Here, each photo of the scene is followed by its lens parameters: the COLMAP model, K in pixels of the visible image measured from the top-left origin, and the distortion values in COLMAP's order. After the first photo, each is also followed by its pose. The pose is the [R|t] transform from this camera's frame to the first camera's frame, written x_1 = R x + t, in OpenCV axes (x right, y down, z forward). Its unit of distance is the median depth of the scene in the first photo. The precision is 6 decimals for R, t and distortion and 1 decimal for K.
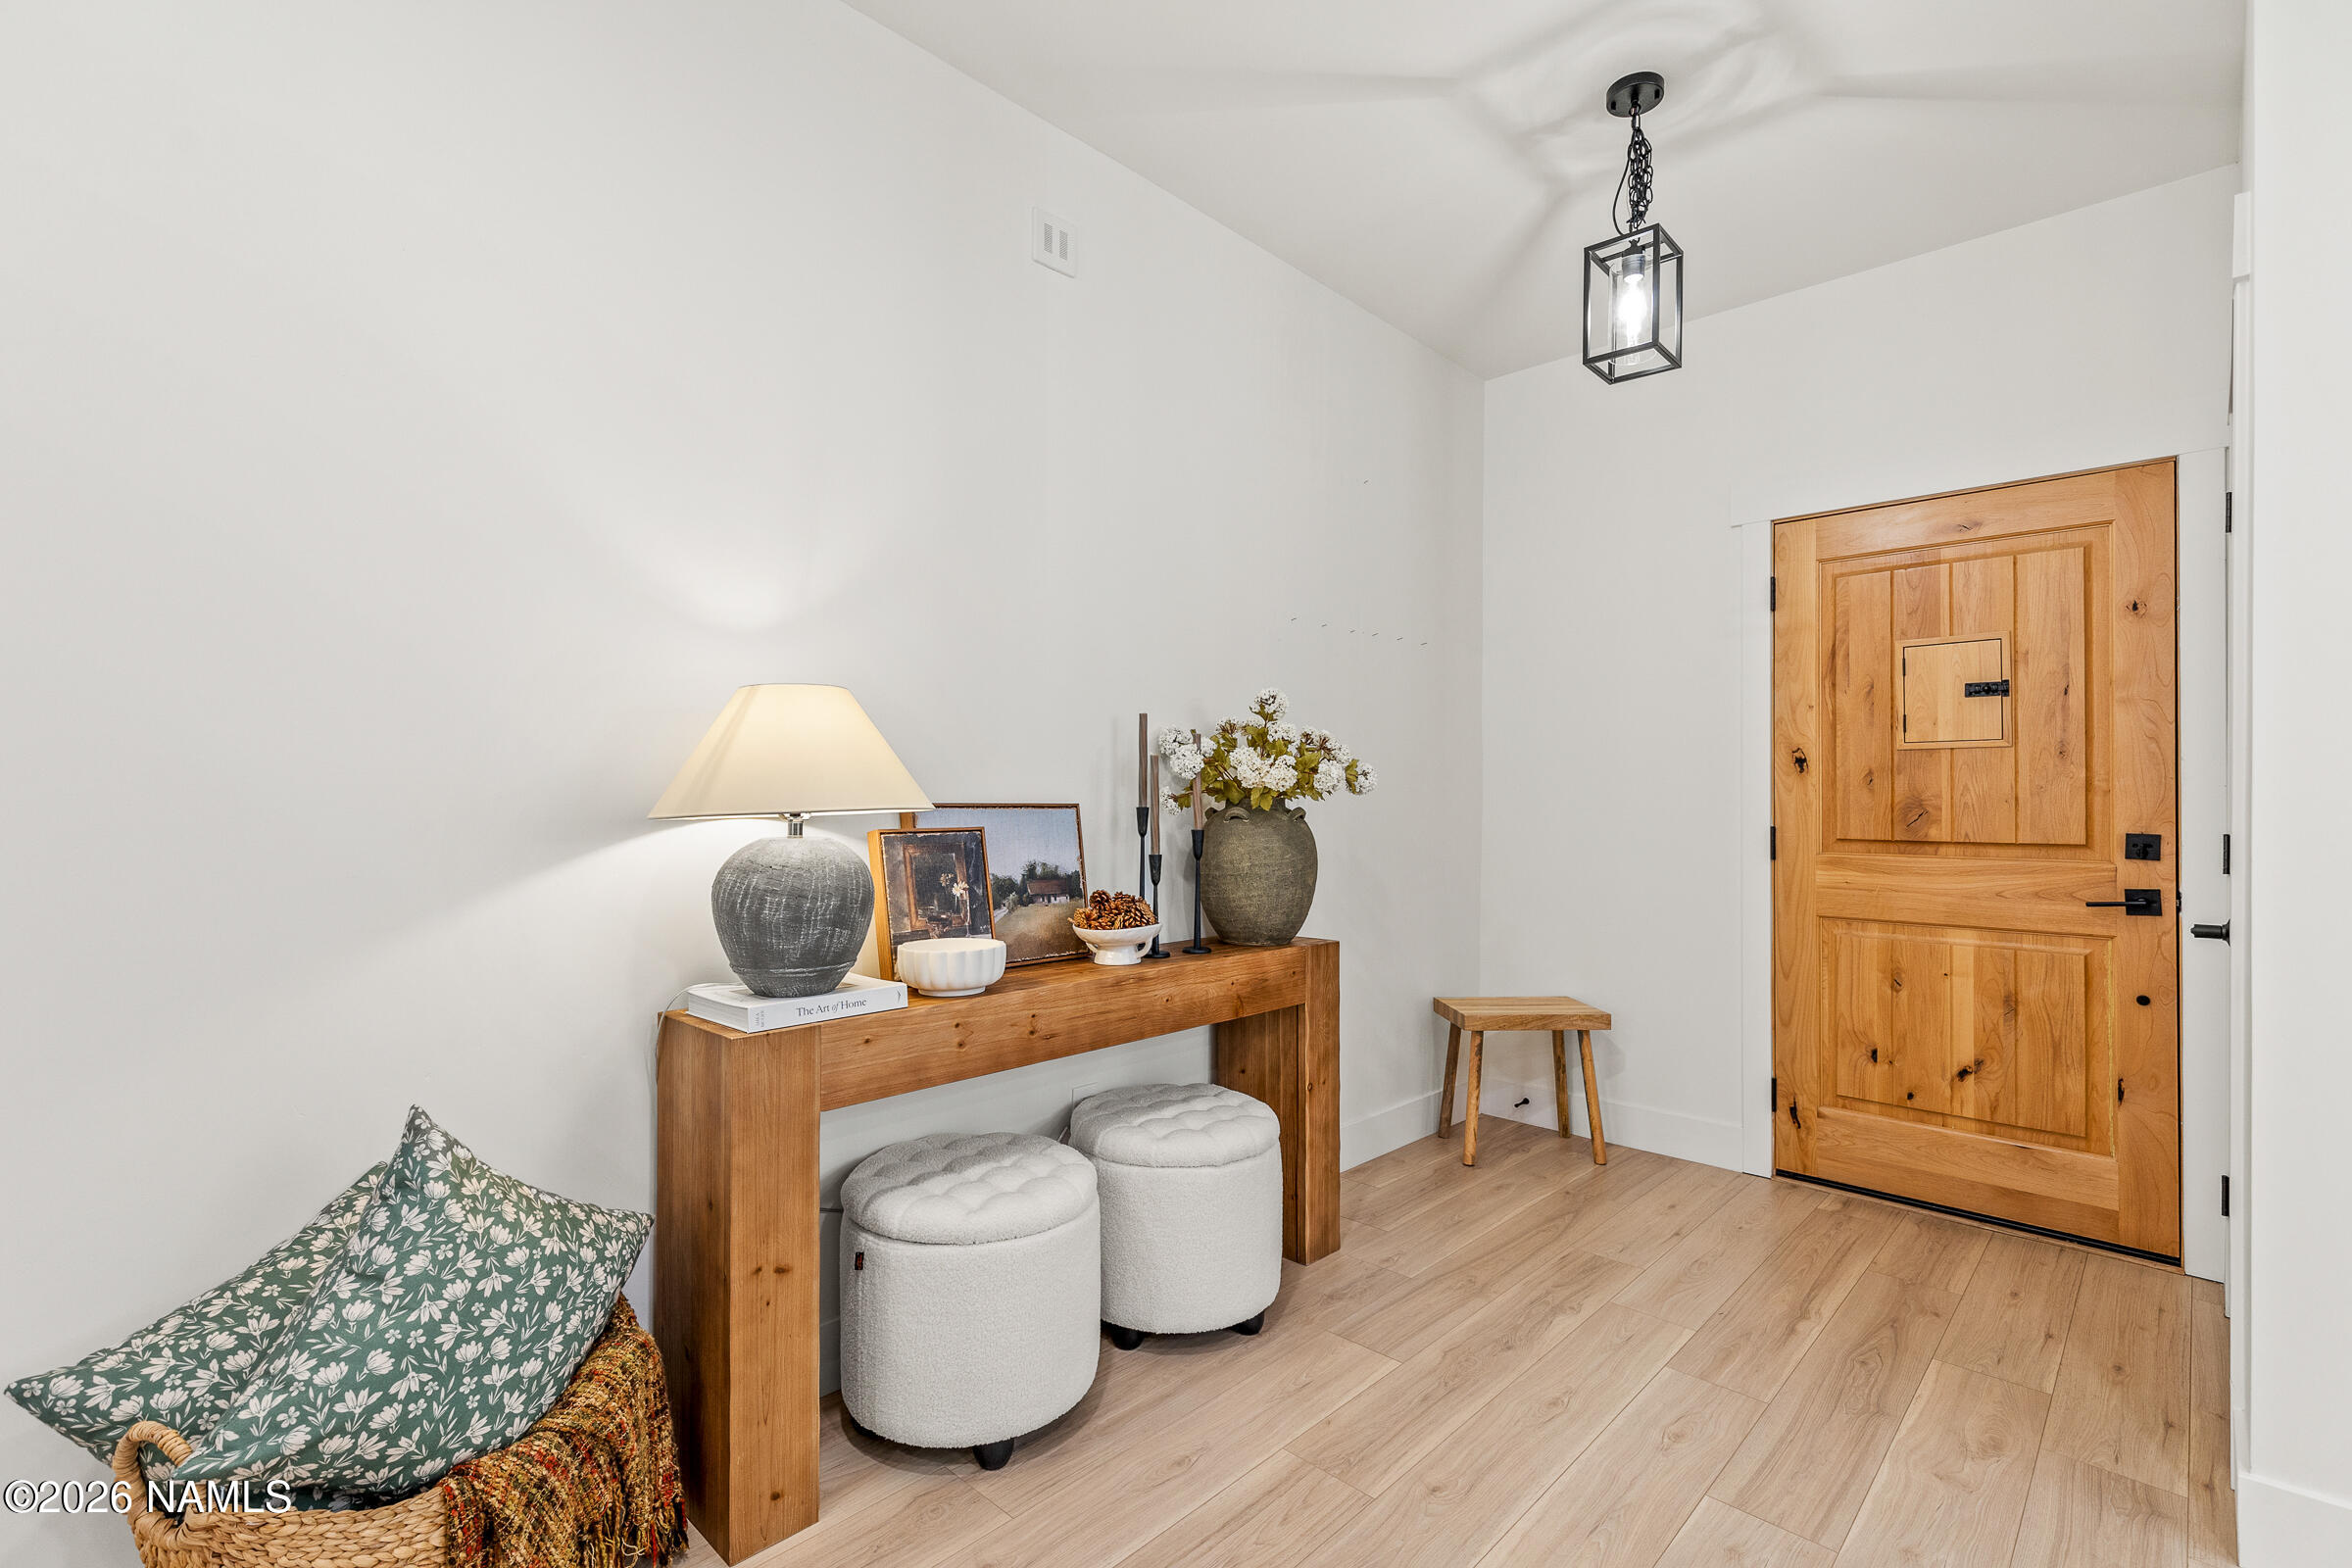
lens RADIAL K [[1057.3, 0, 1184.5], [0, 1057.3, 786.2], [0, 0, 1]] dist [0.002372, 0.000789]
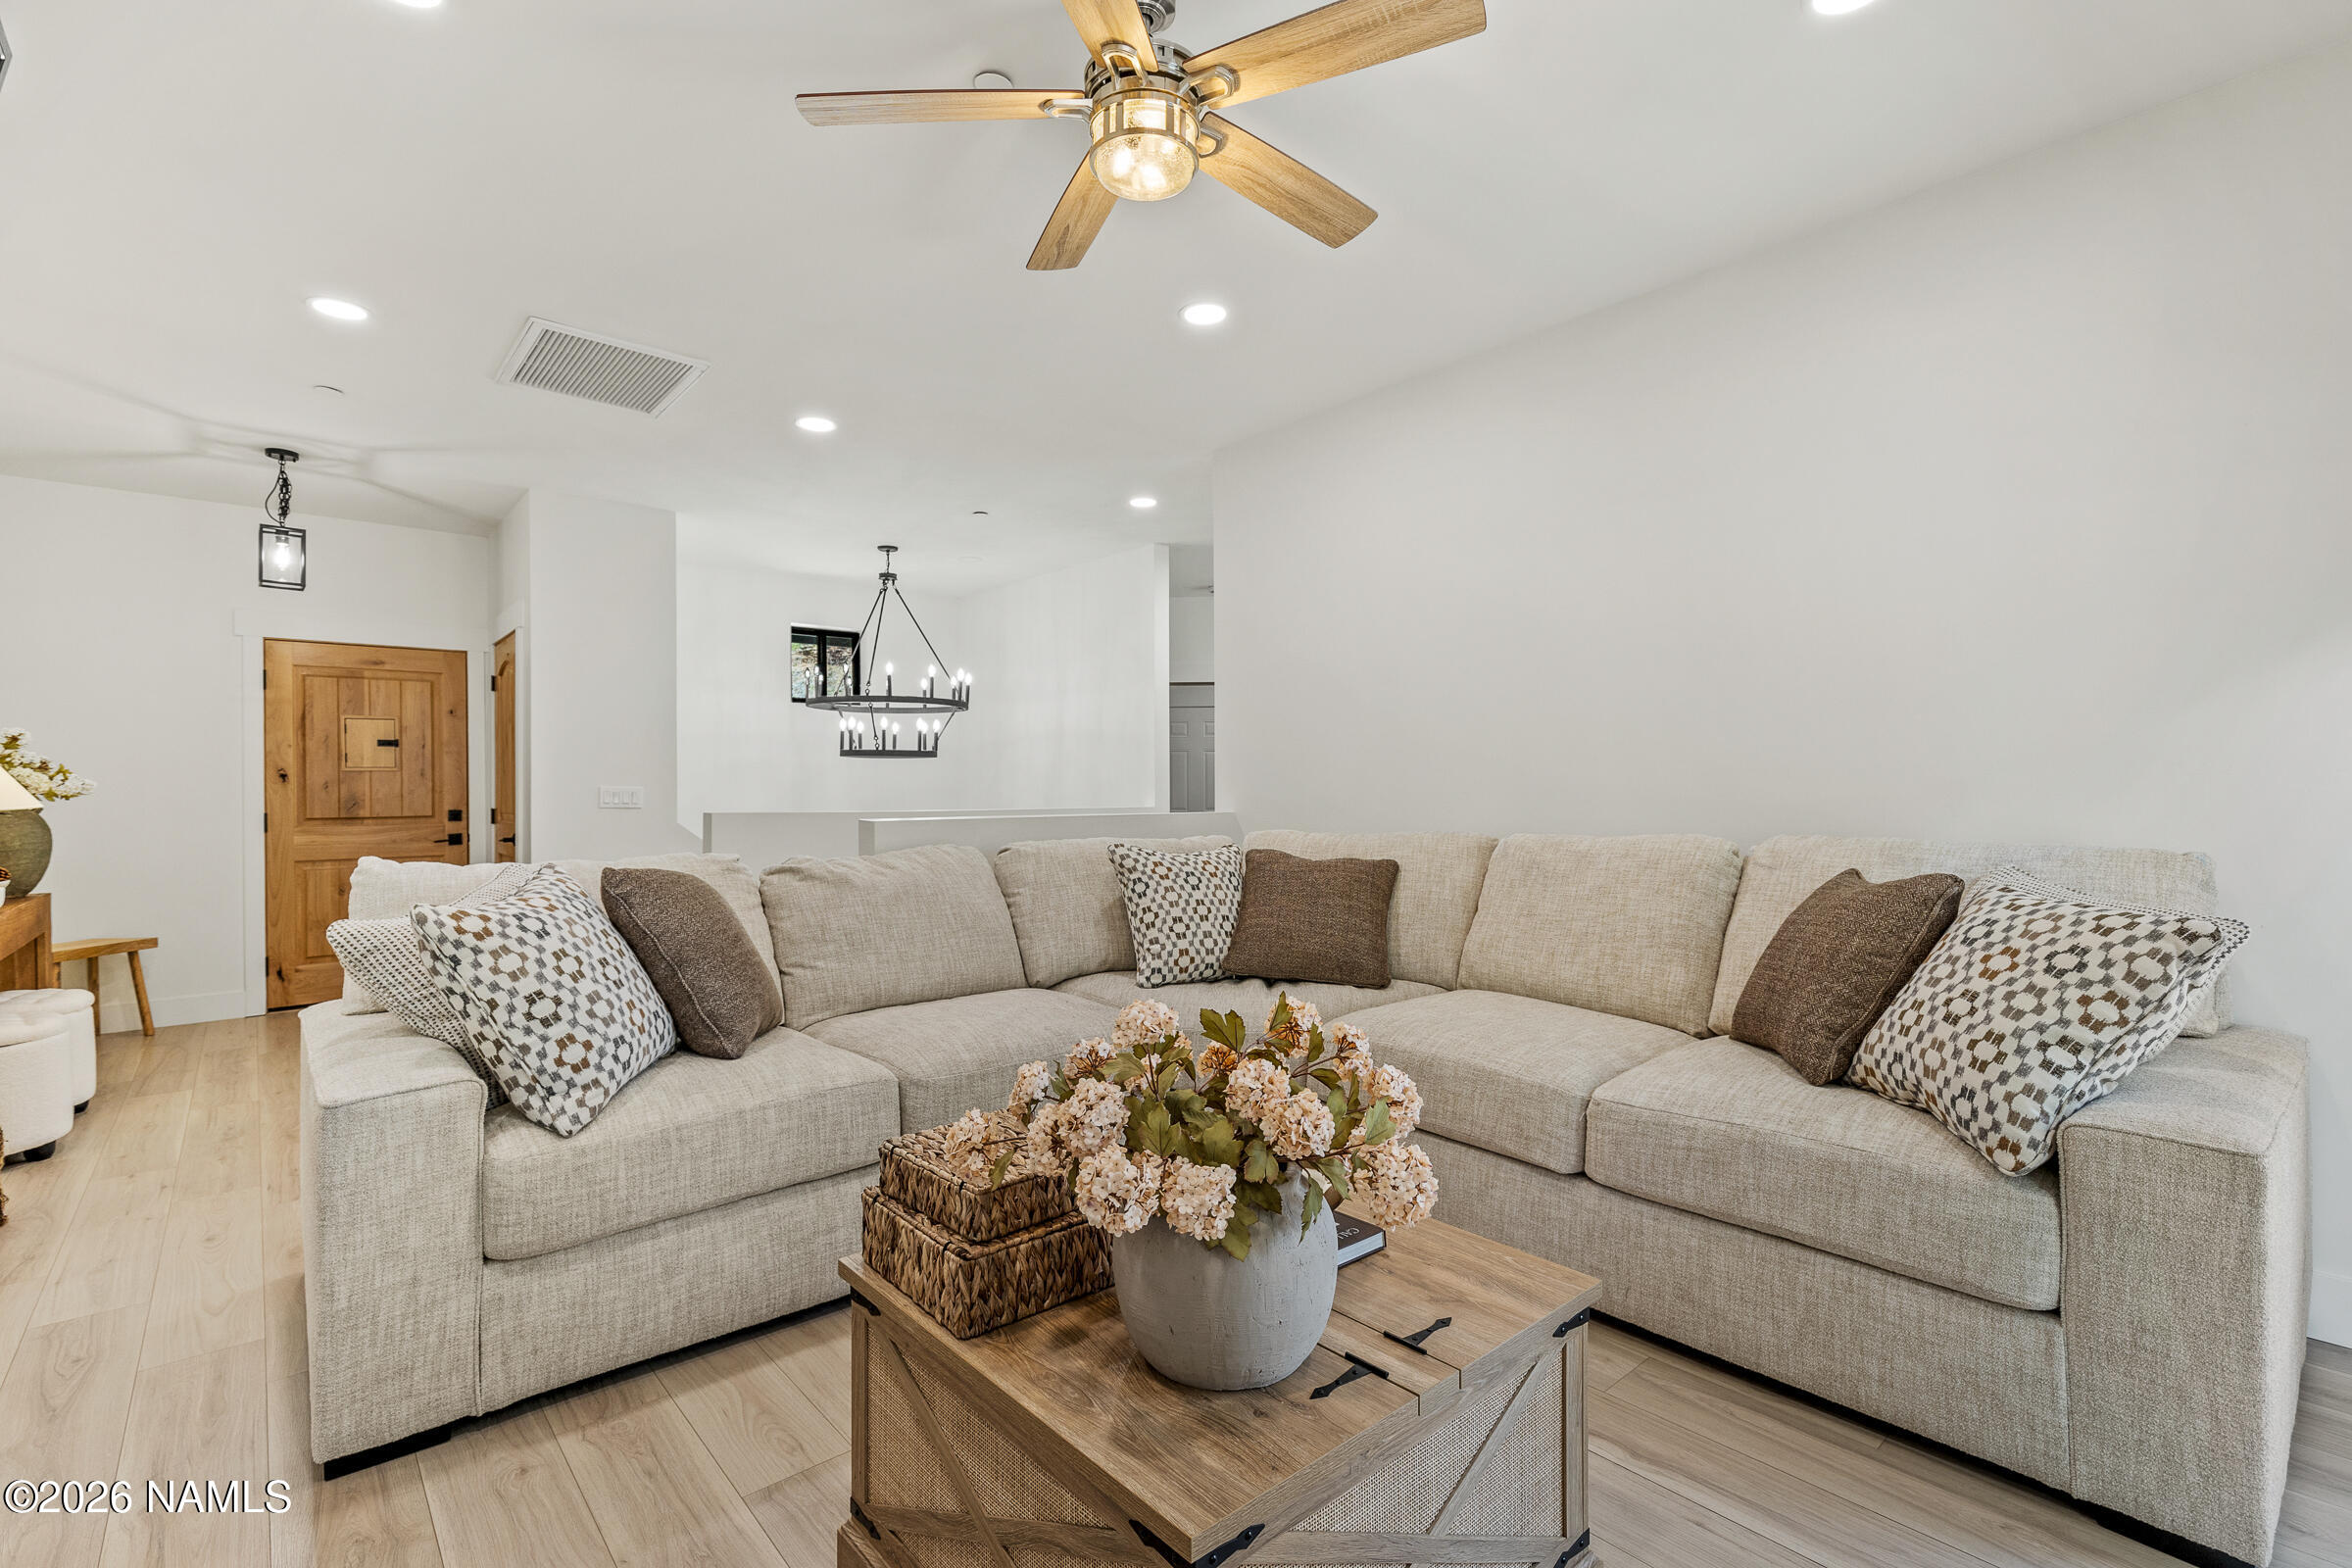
lens RADIAL K [[1057.3, 0, 1182.8], [0, 1057.3, 786.6], [0, 0, 1]] dist [0.002372, 0.000789]
pose [[0.077079, -0.002599, 0.997022, -1.170964], [-0.001625, 0.999995, 0.002733, -0.014076], [-0.997024, -0.001831, 0.077074, -0.703733]]
